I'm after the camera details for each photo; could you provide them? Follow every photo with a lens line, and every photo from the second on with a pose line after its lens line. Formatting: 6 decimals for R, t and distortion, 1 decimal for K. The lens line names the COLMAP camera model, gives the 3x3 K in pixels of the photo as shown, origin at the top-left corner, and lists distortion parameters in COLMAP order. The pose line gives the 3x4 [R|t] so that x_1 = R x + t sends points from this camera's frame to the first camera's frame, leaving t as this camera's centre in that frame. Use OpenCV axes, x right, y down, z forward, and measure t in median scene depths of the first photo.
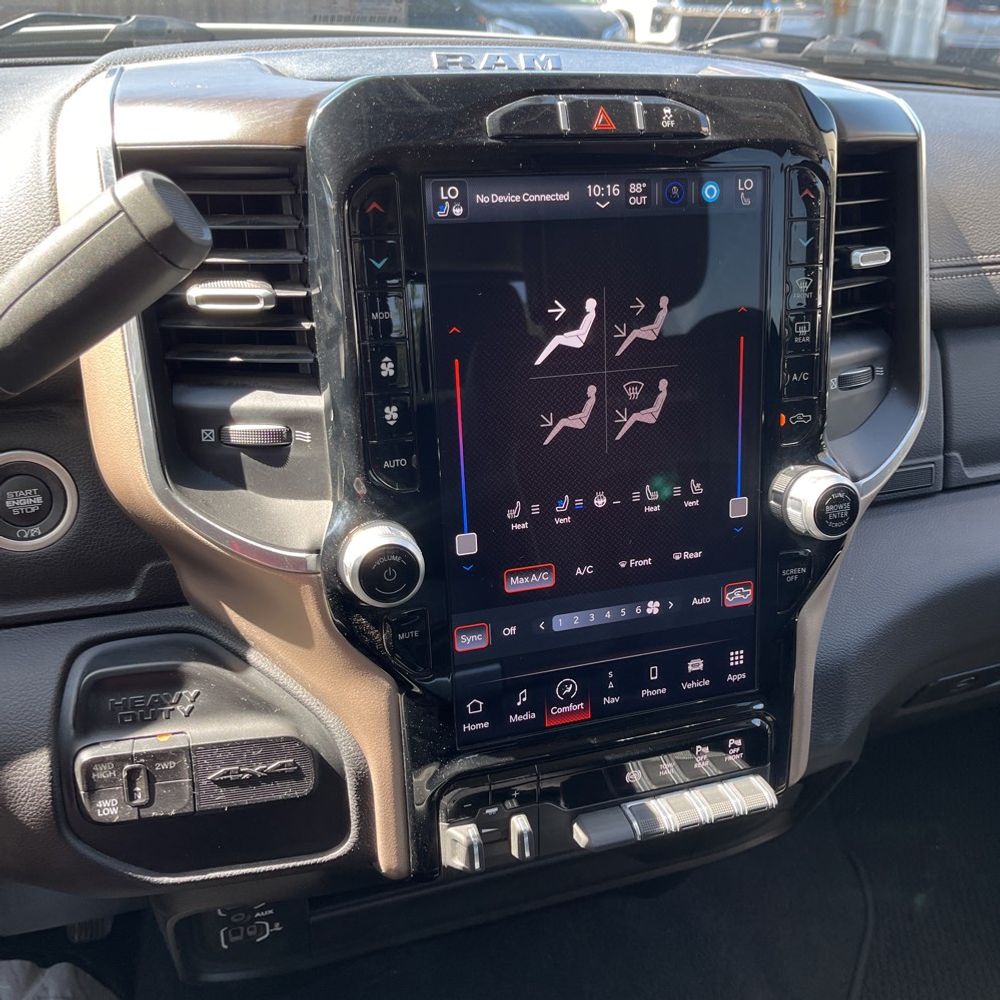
lens RADIAL K [[1006.3, 0, 499.9], [0, 1006.3, 507.3], [0, 0, 1]] dist [0.032987, -0.014955]
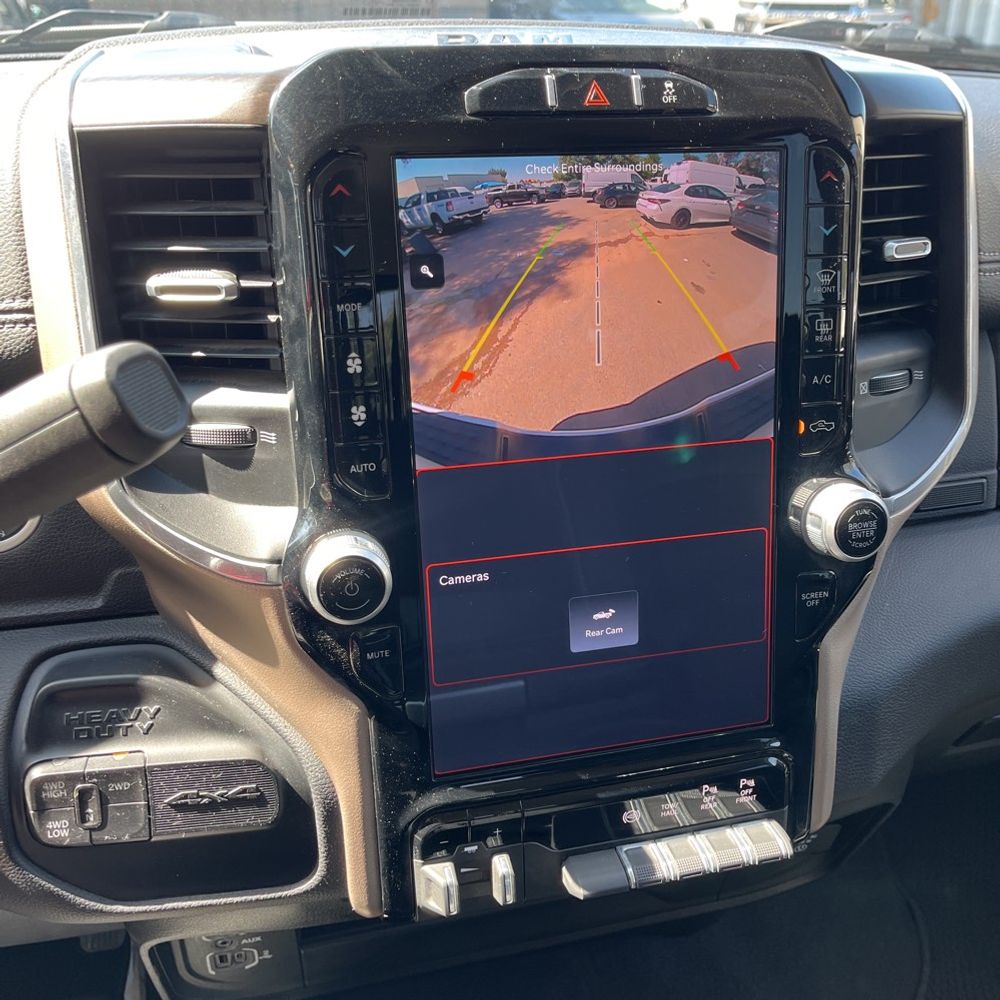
lens RADIAL K [[1009.6, 0, 496.7], [0, 1009.6, 496.1], [0, 0, 1]] dist [0.034153, -0.025424]
pose [[0.996957, 0.018727, -0.075667, 0.080986], [-0.020079, 0.999651, -0.017155, -0.004147], [0.075319, 0.018622, 0.996986, 0.080824]]
